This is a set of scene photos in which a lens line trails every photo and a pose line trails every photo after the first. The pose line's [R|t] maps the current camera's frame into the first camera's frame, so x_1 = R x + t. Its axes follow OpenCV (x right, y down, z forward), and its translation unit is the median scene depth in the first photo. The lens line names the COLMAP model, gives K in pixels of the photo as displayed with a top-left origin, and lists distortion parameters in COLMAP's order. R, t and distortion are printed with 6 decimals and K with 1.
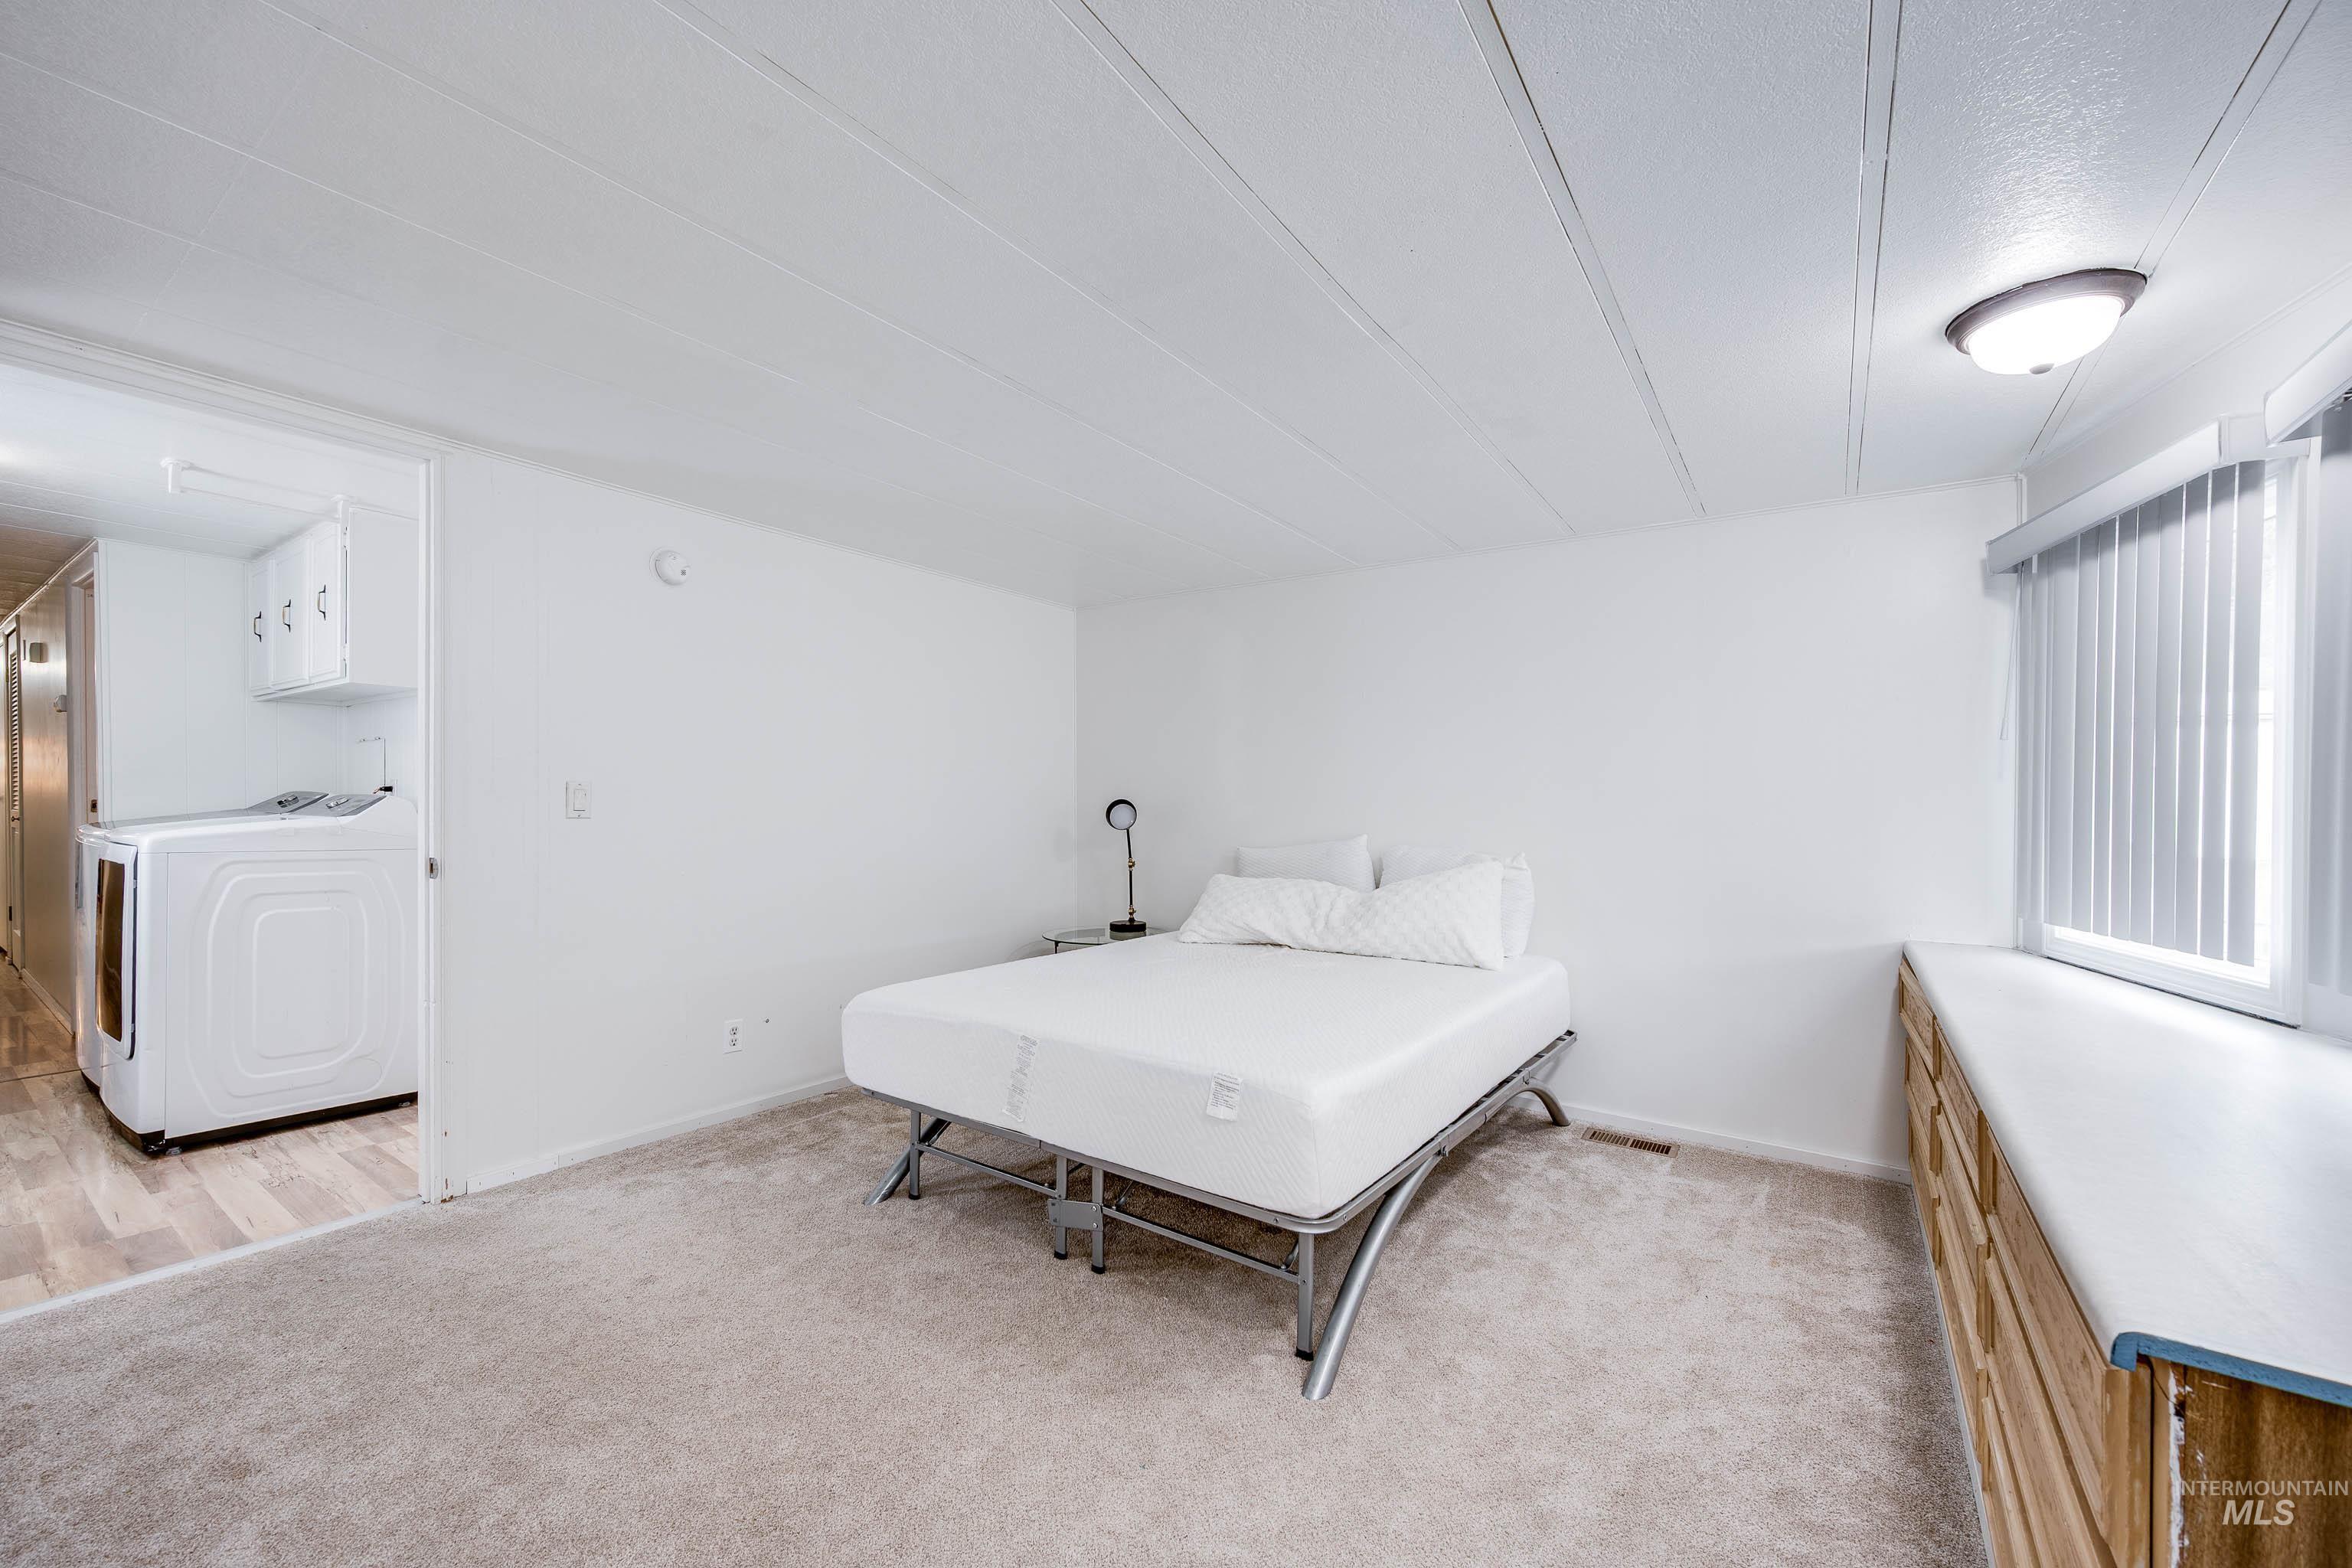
lens RADIAL K [[948.0, 0, 1150.0], [0, 948.0, 777.2], [0, 0, 1]] dist [-0.000463, -0.000075]
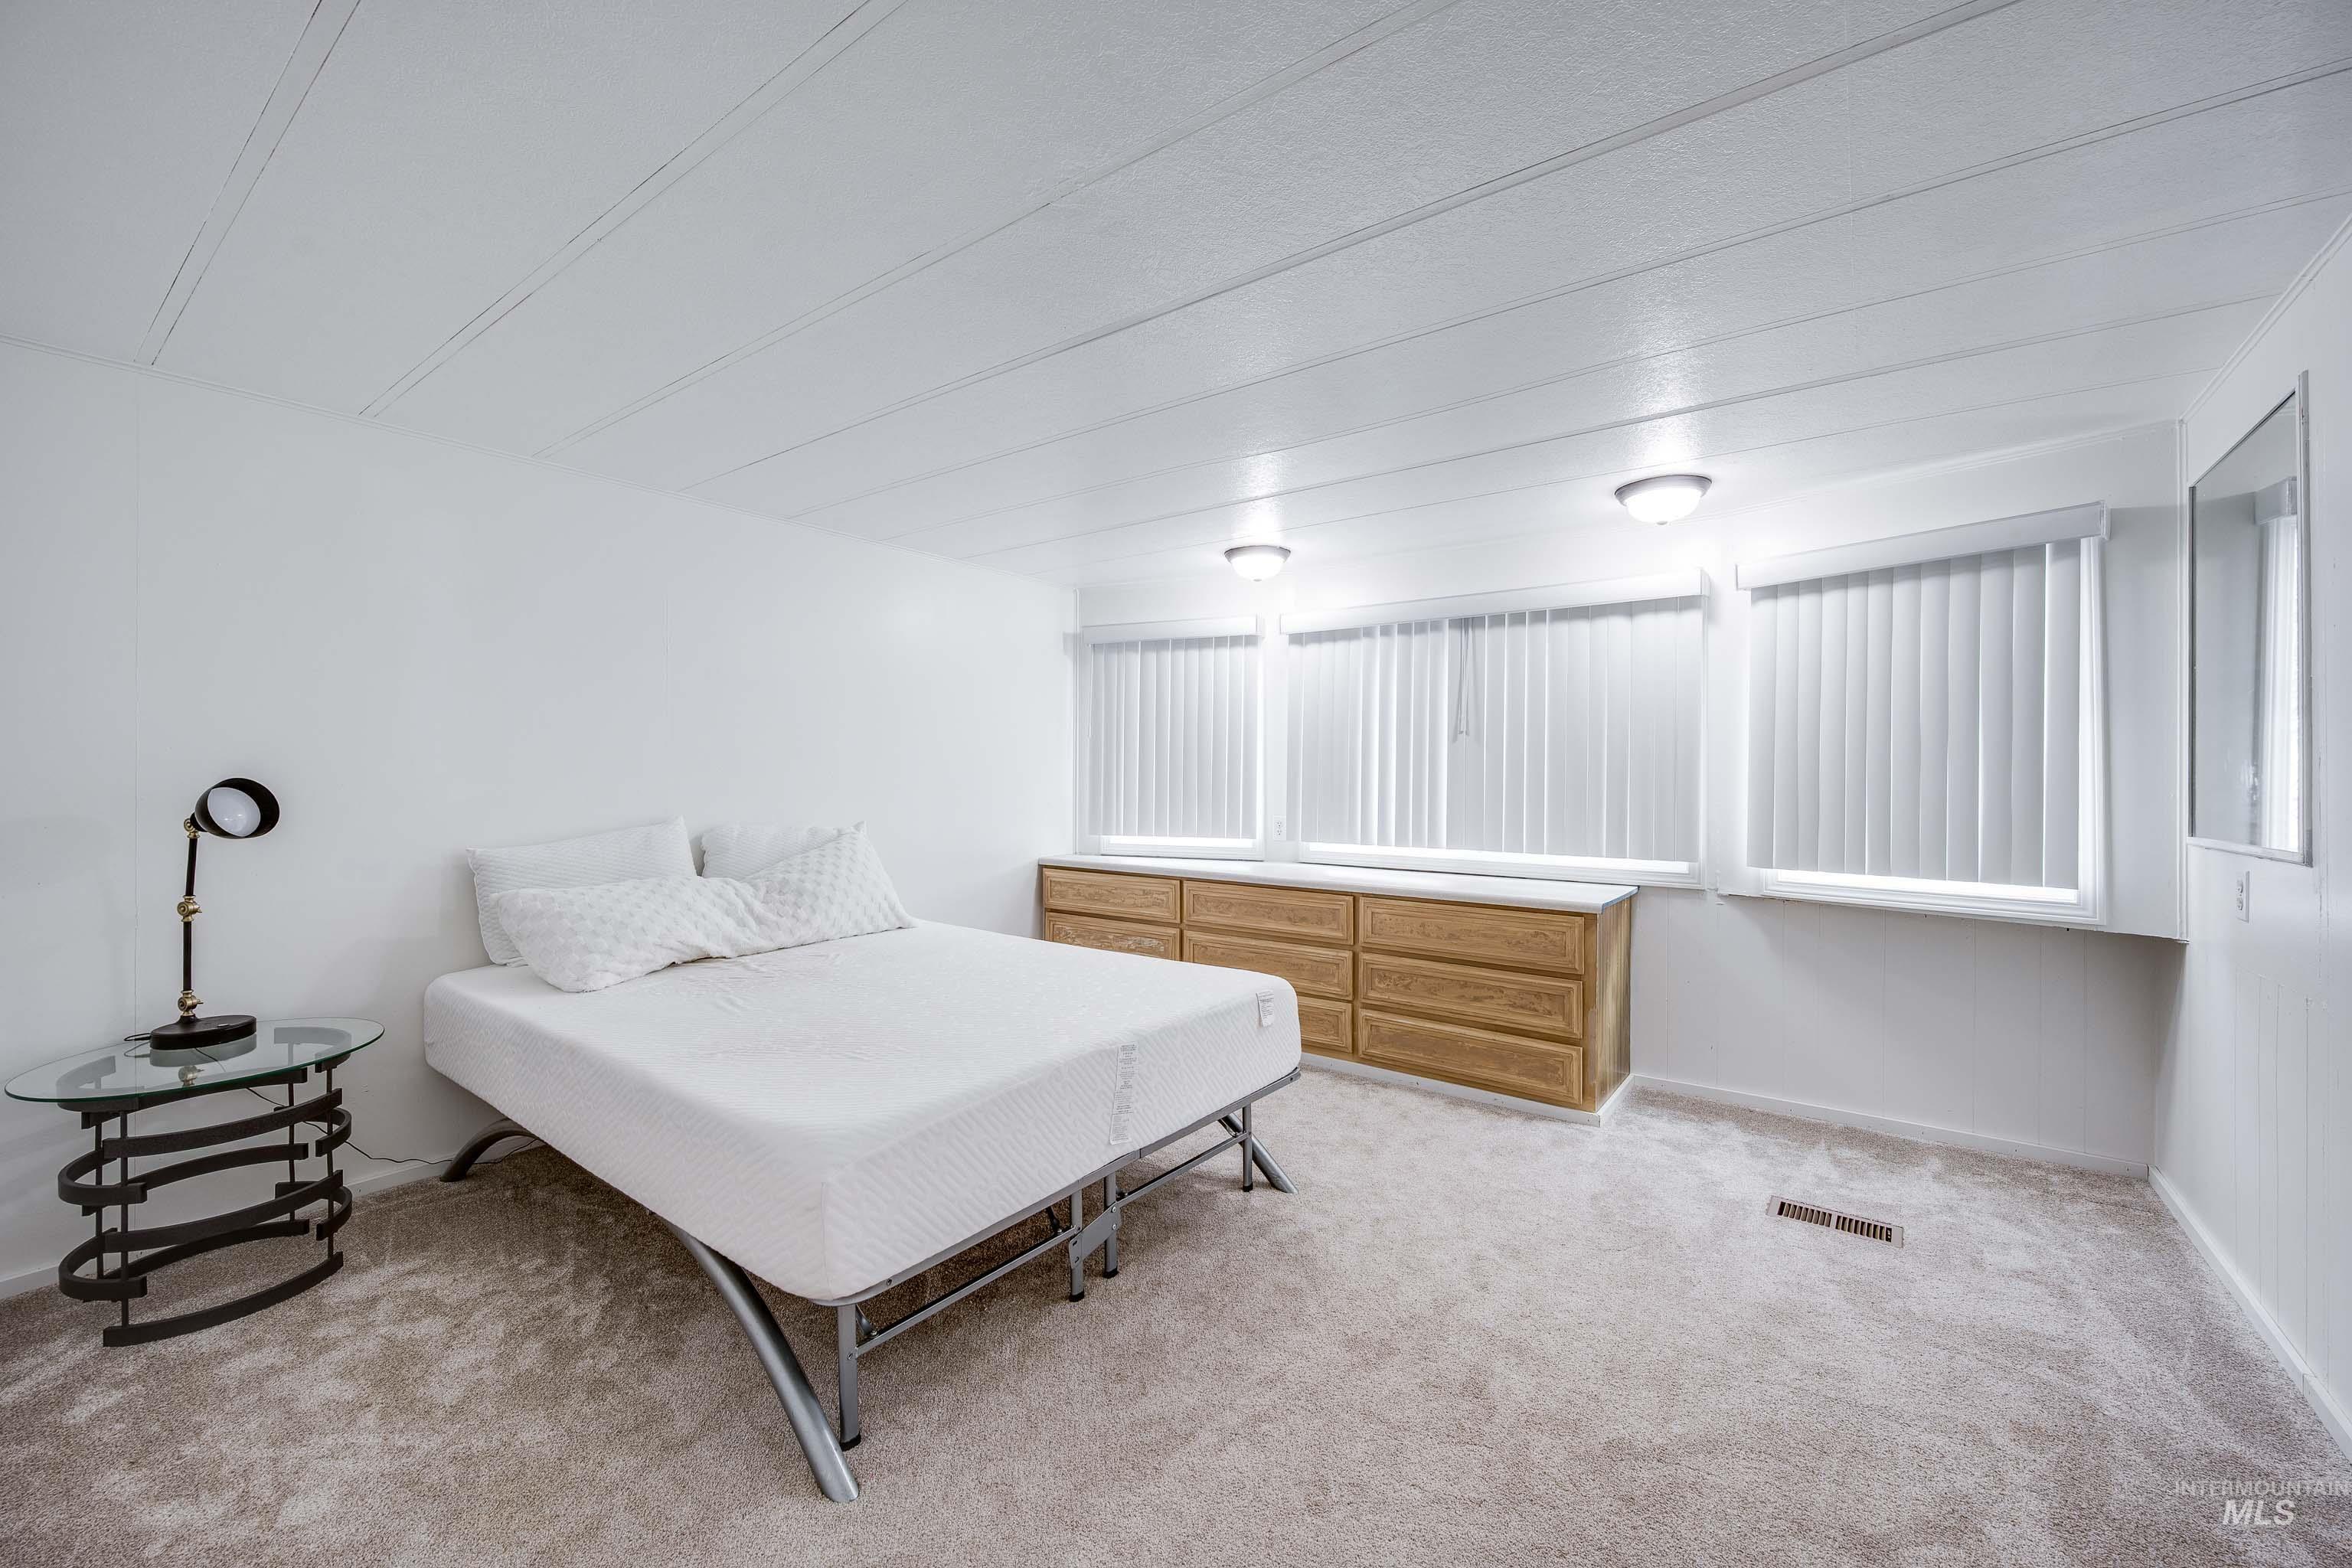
lens RADIAL K [[948.0, 0, 1150.0], [0, 948.0, 777.2], [0, 0, 1]] dist [-0.000463, -0.000075]
pose [[0.027232, -0.012765, 0.999548, -0.980479], [-0.017745, 0.999755, 0.013251, 0.013522], [-0.999472, -0.018097, 0.026999, 0.936541]]
